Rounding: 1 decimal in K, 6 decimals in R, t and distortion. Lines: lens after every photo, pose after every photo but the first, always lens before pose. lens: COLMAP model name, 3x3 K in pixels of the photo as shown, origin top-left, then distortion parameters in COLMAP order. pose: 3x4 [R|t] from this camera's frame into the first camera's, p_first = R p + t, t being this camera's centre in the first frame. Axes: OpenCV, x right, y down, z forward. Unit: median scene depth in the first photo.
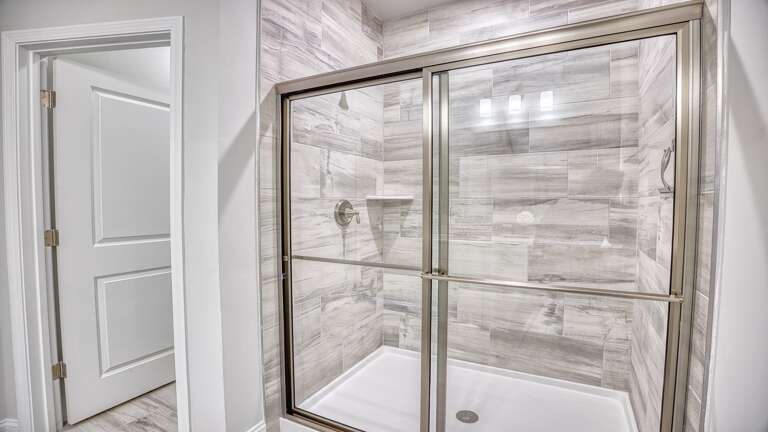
lens RADIAL K [[365.0, 0, 385.5], [0, 365.0, 218.6], [0, 0, 1]] dist [-0.040483, 0.000465]
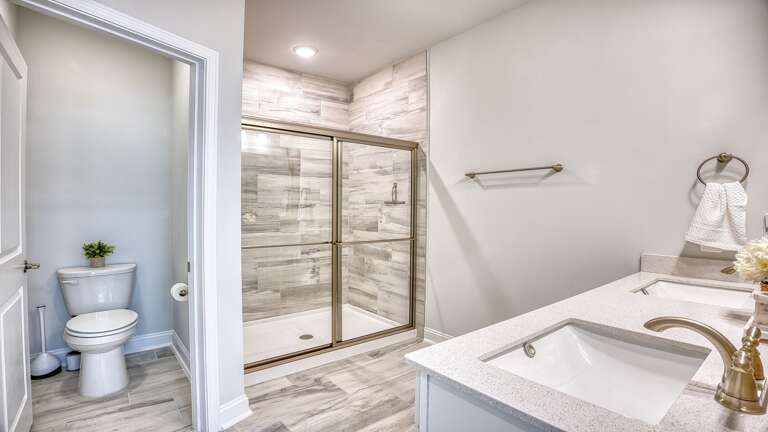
lens RADIAL K [[365.0, 0, 385.5], [0, 365.0, 218.6], [0, 0, 1]] dist [-0.040483, 0.000465]
pose [[0.393844, -0.026629, 0.918792, -0.981714], [0.032586, 0.999356, 0.014995, -0.002360], [-0.918600, 0.024034, 0.394458, -0.000084]]
